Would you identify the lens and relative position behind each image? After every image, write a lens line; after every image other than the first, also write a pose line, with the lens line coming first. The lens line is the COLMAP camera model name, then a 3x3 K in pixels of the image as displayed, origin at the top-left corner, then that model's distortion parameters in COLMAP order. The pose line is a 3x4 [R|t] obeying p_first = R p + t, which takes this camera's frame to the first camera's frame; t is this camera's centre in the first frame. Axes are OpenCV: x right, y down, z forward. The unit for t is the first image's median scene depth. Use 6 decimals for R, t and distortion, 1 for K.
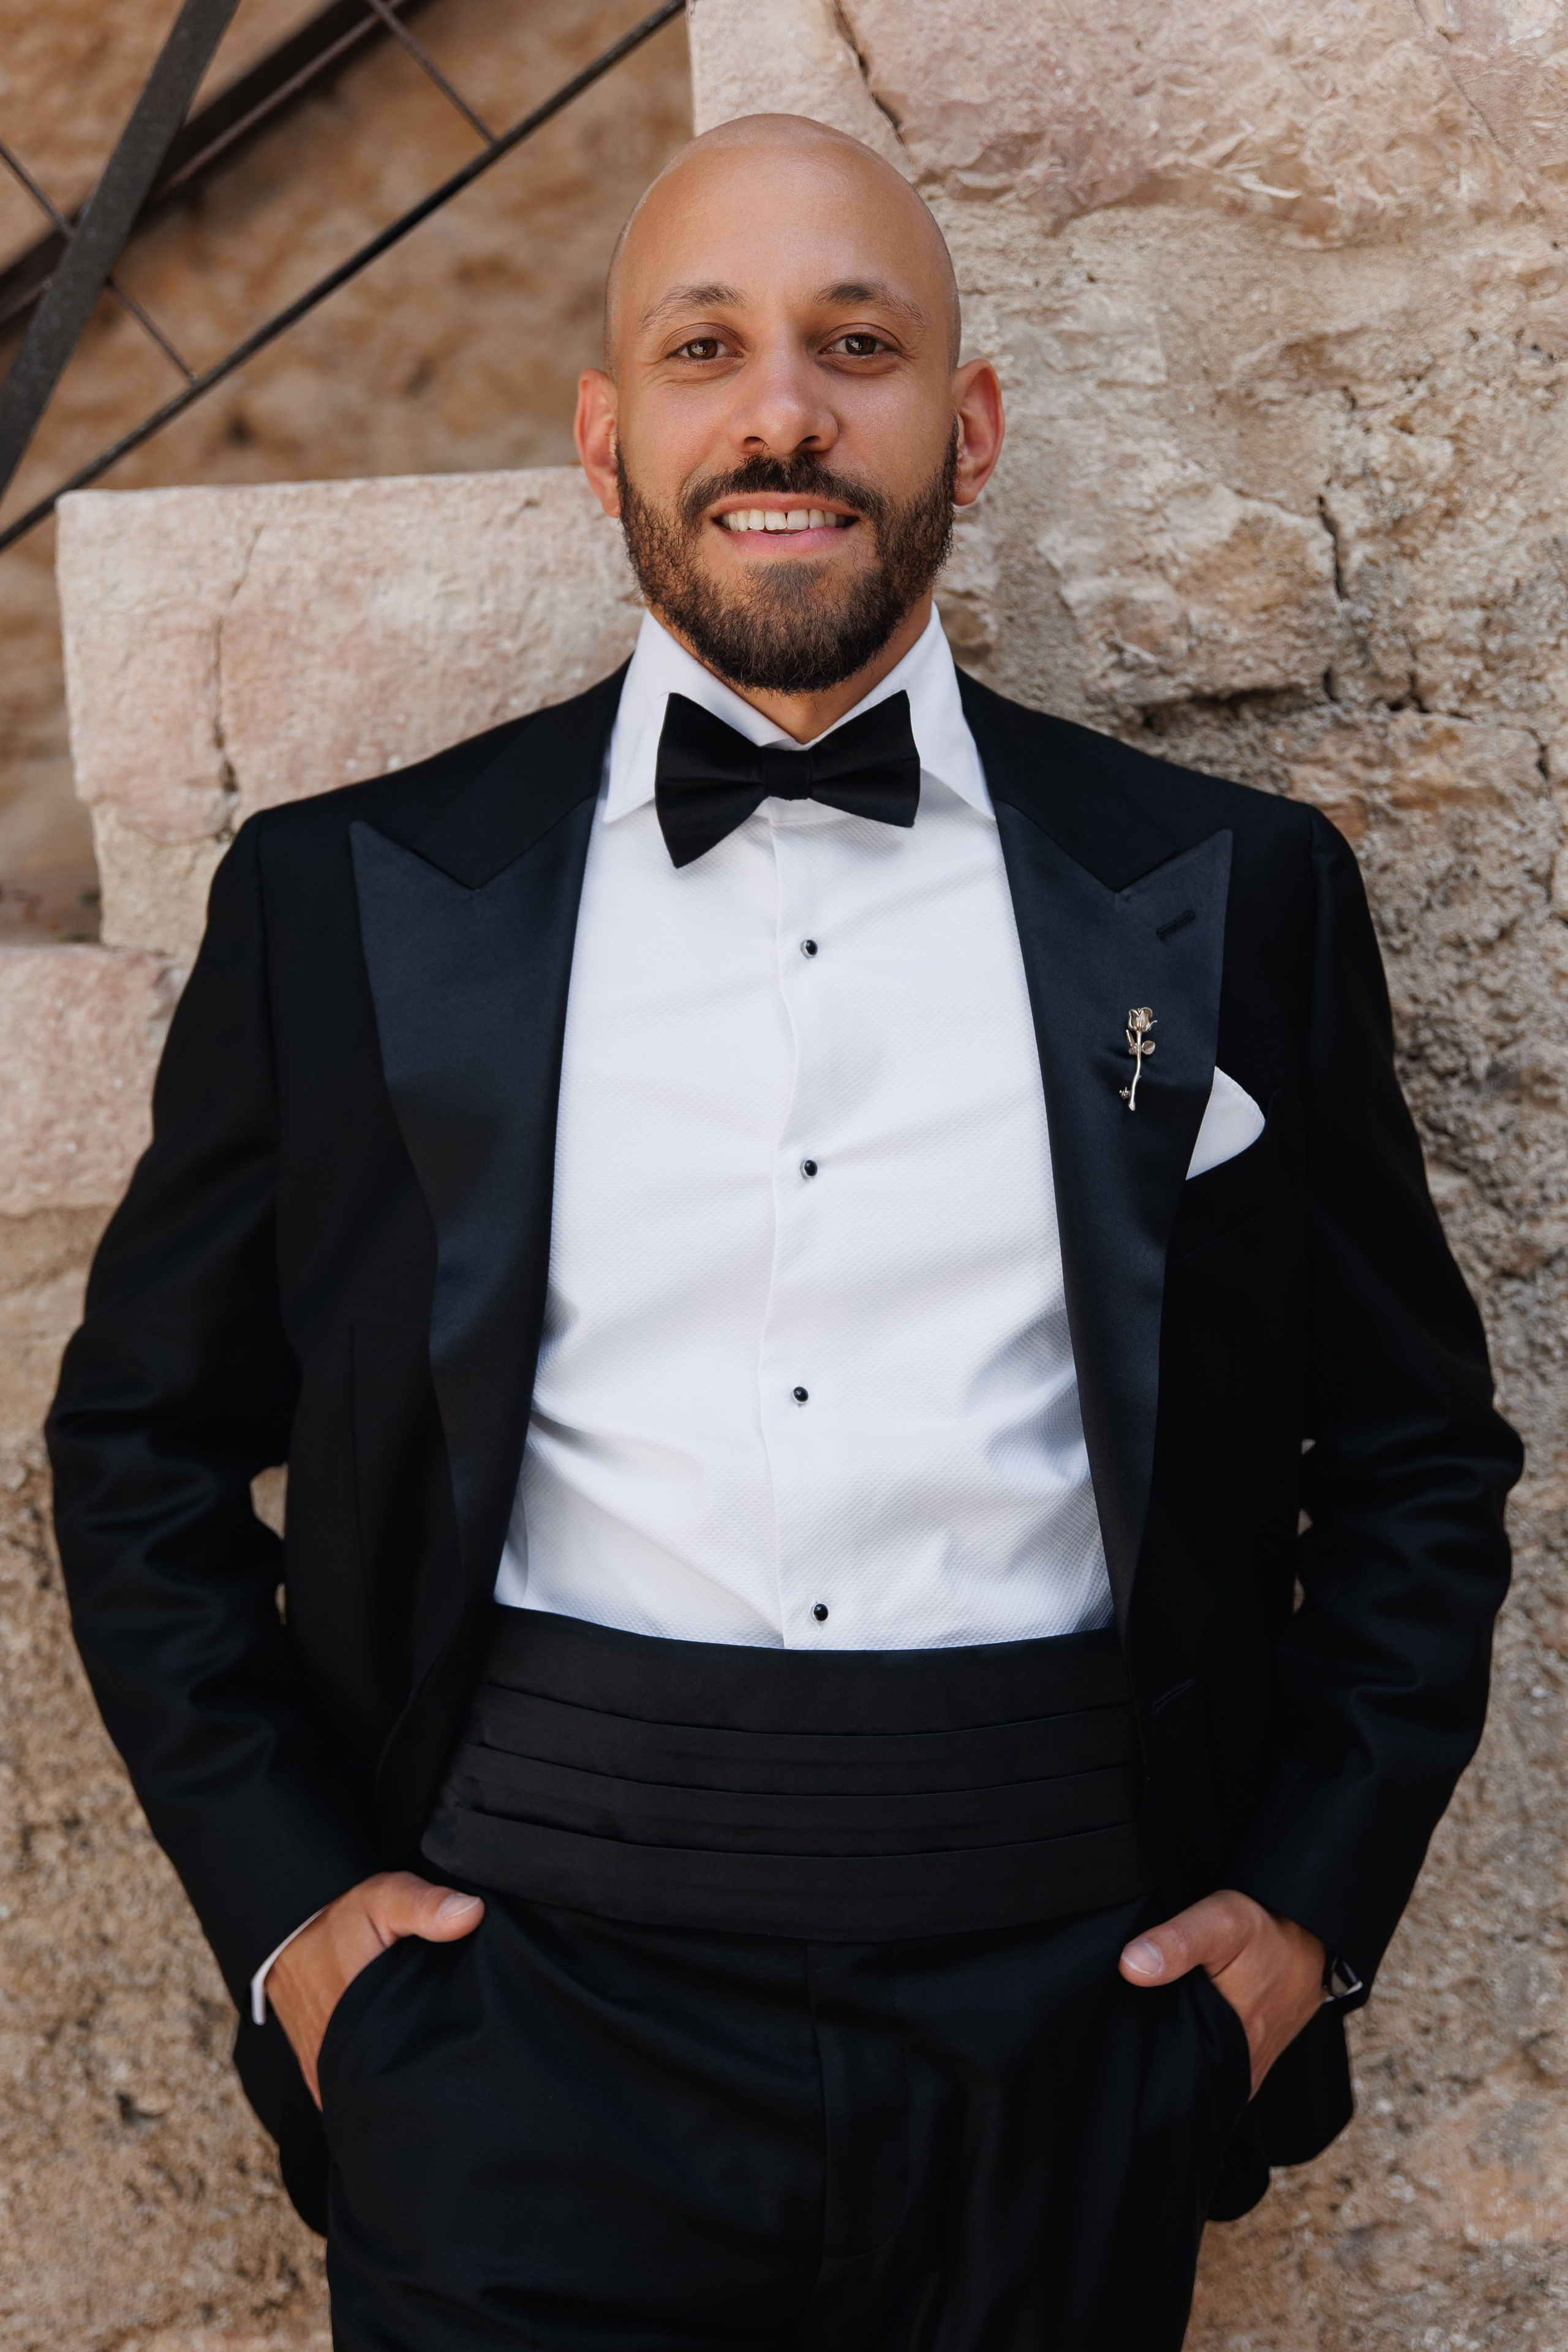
lens RADIAL K [[3885.2, 0, 788.9], [0, 3885.2, 1224.5], [0, 0, 1]] dist [0.028011, 0.000000]
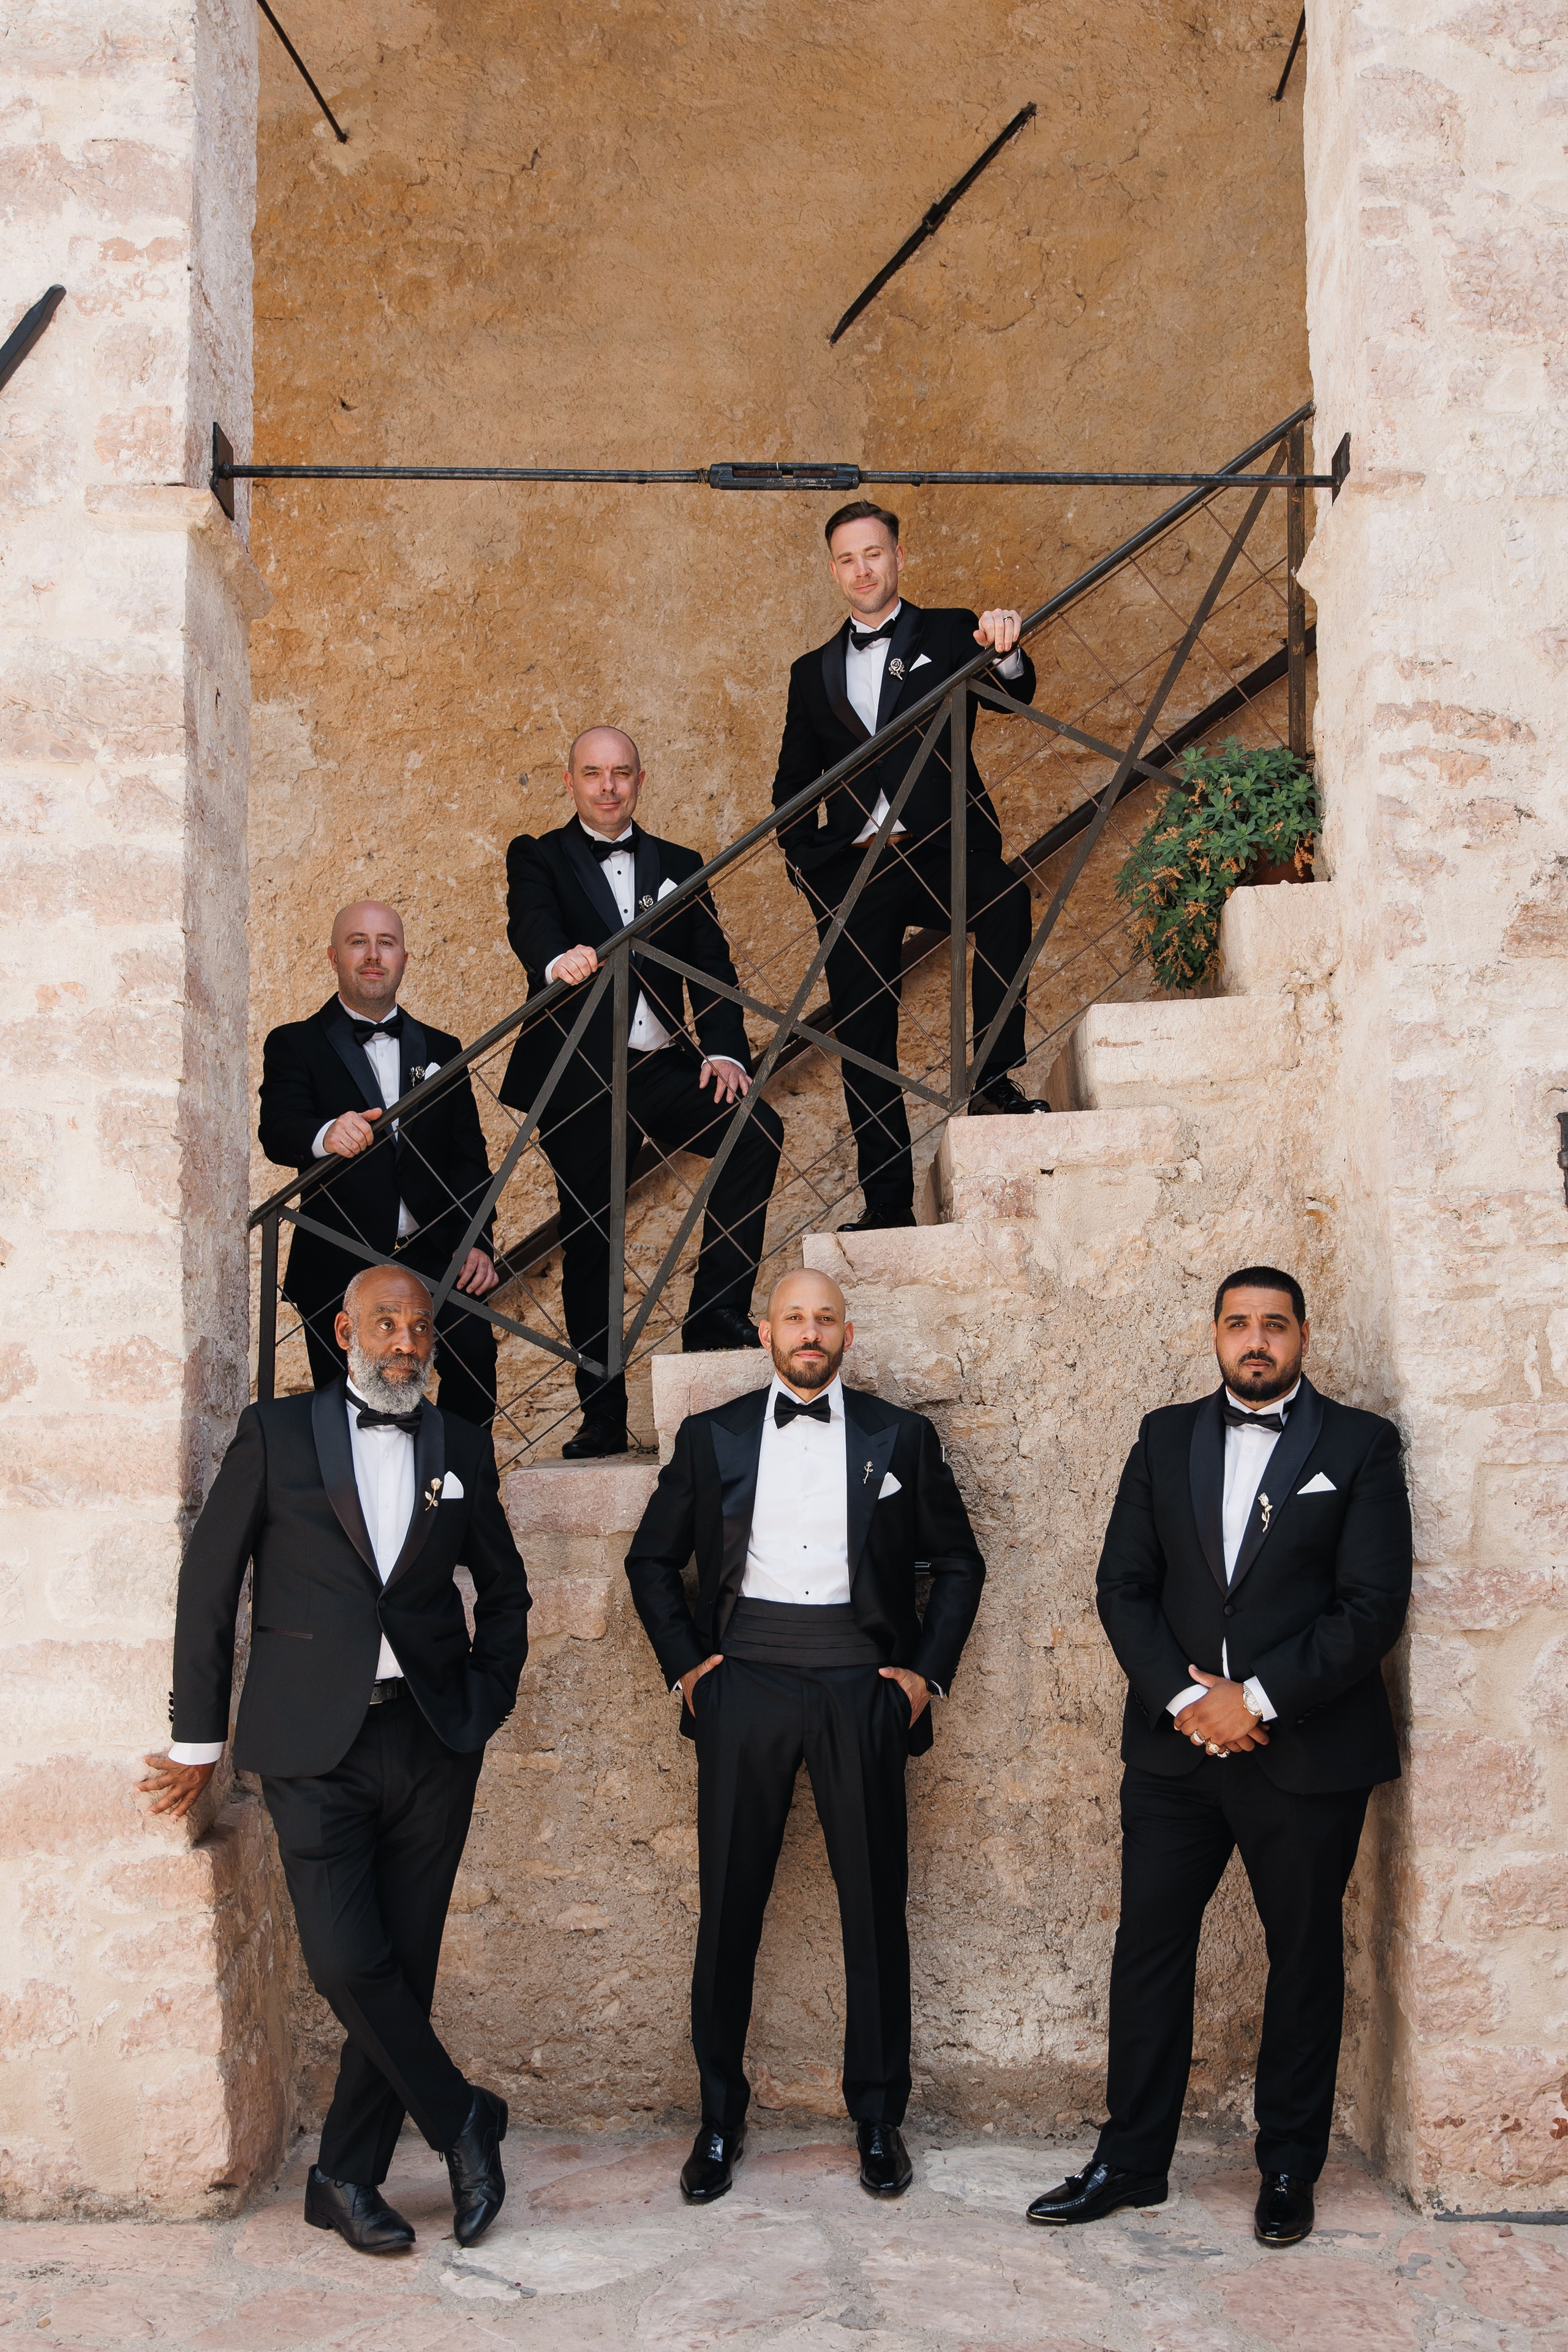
lens RADIAL K [[2501.1, 0, 772.4], [0, 2501.1, 1183.0], [0, 0, 1]] dist [-0.056400, 0.000000]
pose [[0.999390, -0.011664, -0.032923, 0.030964], [0.004499, 0.977729, -0.209824, 0.191045], [0.034637, 0.209548, 0.977185, -1.631388]]
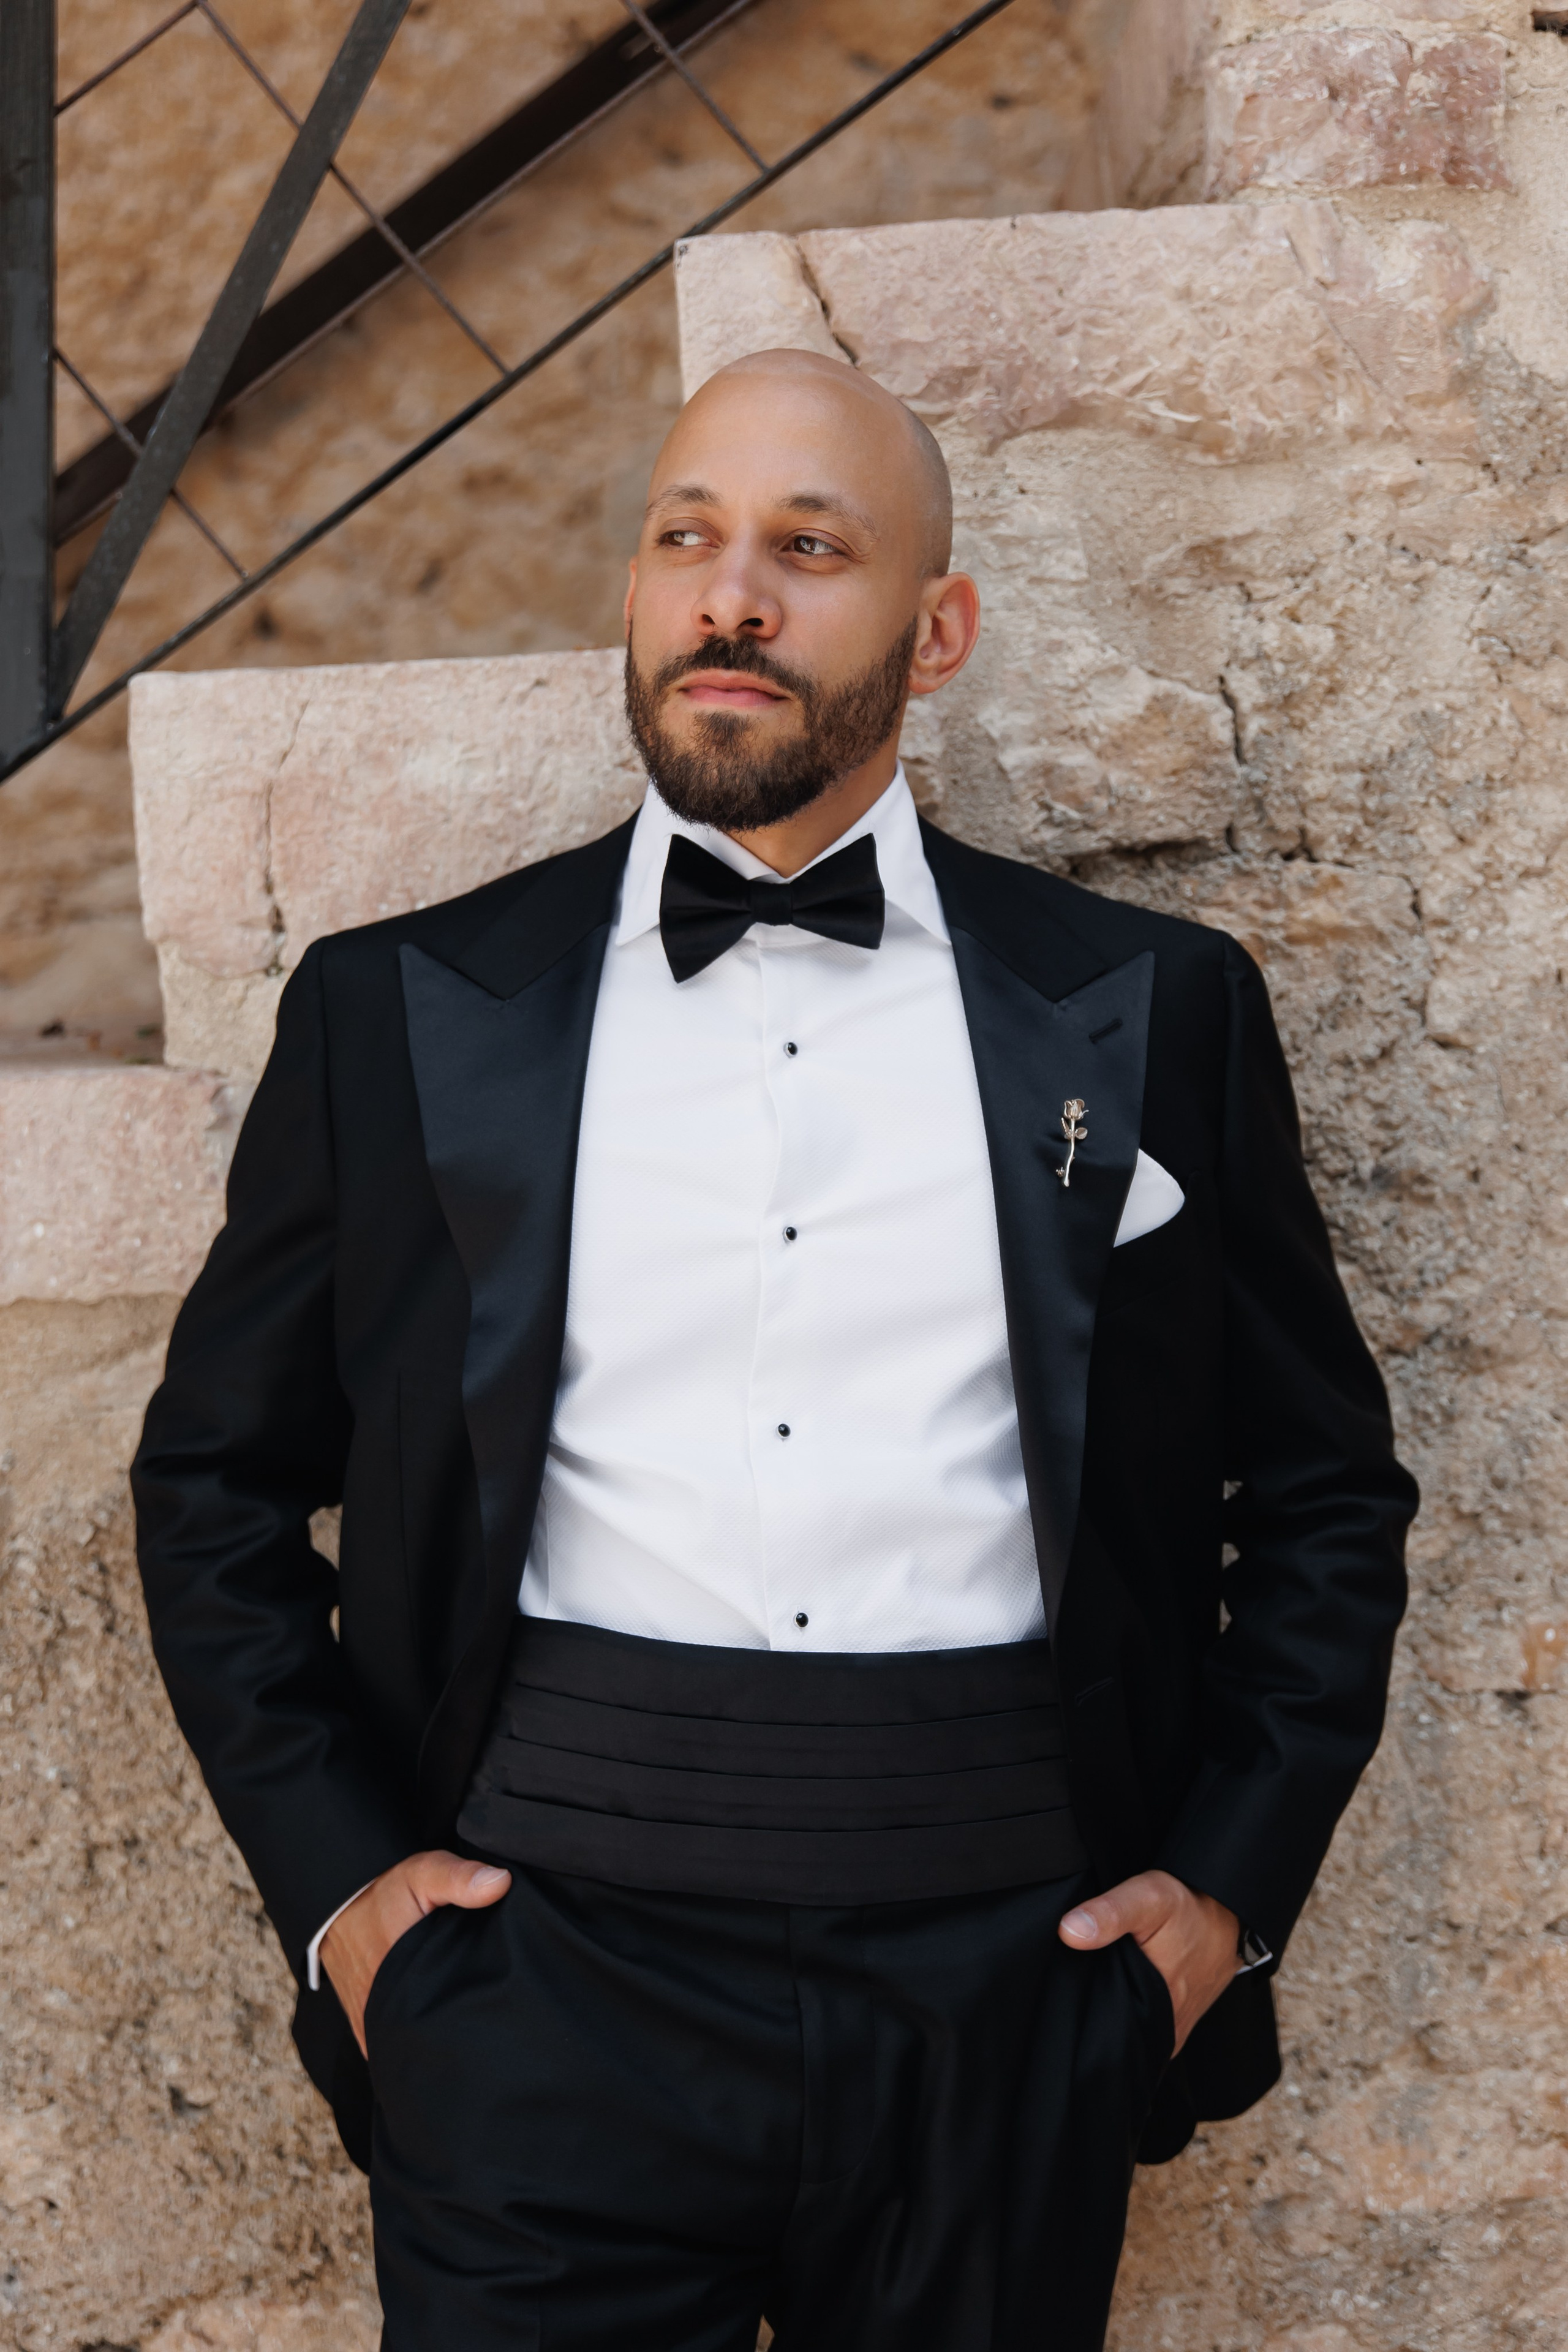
lens RADIAL K [[3651.5, 0, 782.4], [0, 3651.5, 1186.3], [0, 0, 1]] dist [0.028026, 0.000000]
pose [[0.999902, -0.003569, 0.013527, -0.009246], [0.004289, 0.998556, -0.053556, 0.022290], [-0.013316, 0.053609, 0.998473, -0.076644]]
